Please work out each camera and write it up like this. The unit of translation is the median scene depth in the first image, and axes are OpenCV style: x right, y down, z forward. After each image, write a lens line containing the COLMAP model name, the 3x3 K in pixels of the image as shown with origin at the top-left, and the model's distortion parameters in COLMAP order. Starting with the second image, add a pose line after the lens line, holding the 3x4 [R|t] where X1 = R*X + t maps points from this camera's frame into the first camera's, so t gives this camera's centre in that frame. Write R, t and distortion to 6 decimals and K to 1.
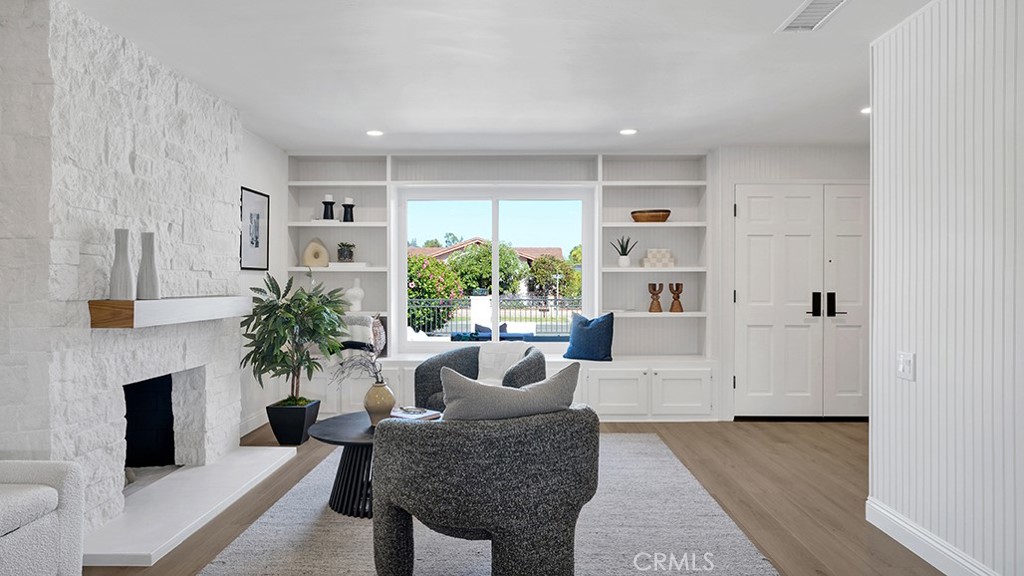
lens RADIAL K [[641.0, 0, 513.7], [0, 641.0, 284.9], [0, 0, 1]] dist [-0.003944, -0.003534]
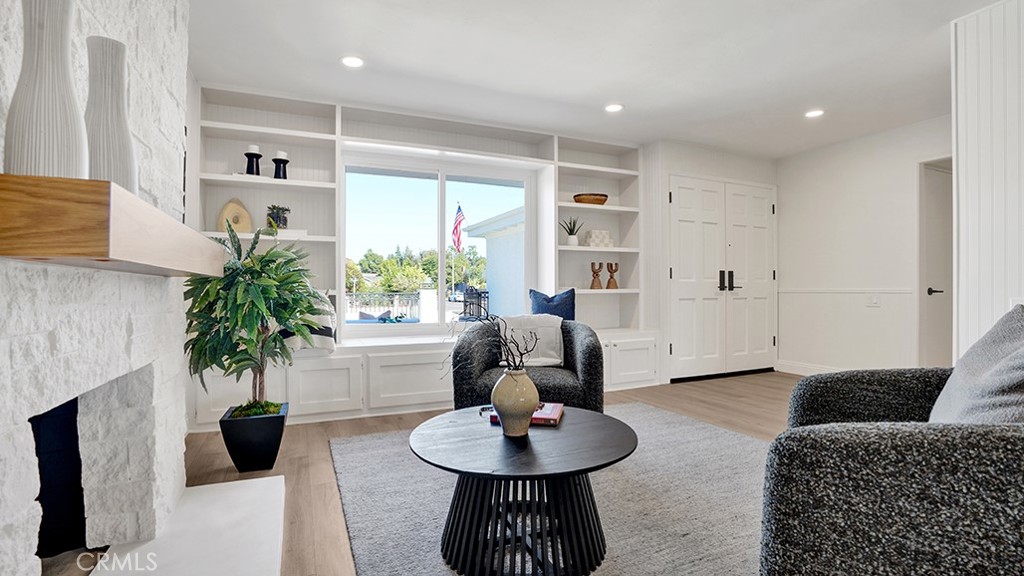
lens RADIAL K [[476.7, 0, 509.5], [0, 476.7, 290.1], [0, 0, 1]] dist [-0.018526, -0.000822]
pose [[0.910585, -0.004325, 0.413300, -0.247300], [0.003570, 0.999990, 0.002598, 0.042164], [-0.413307, -0.000891, 0.910591, 0.332710]]
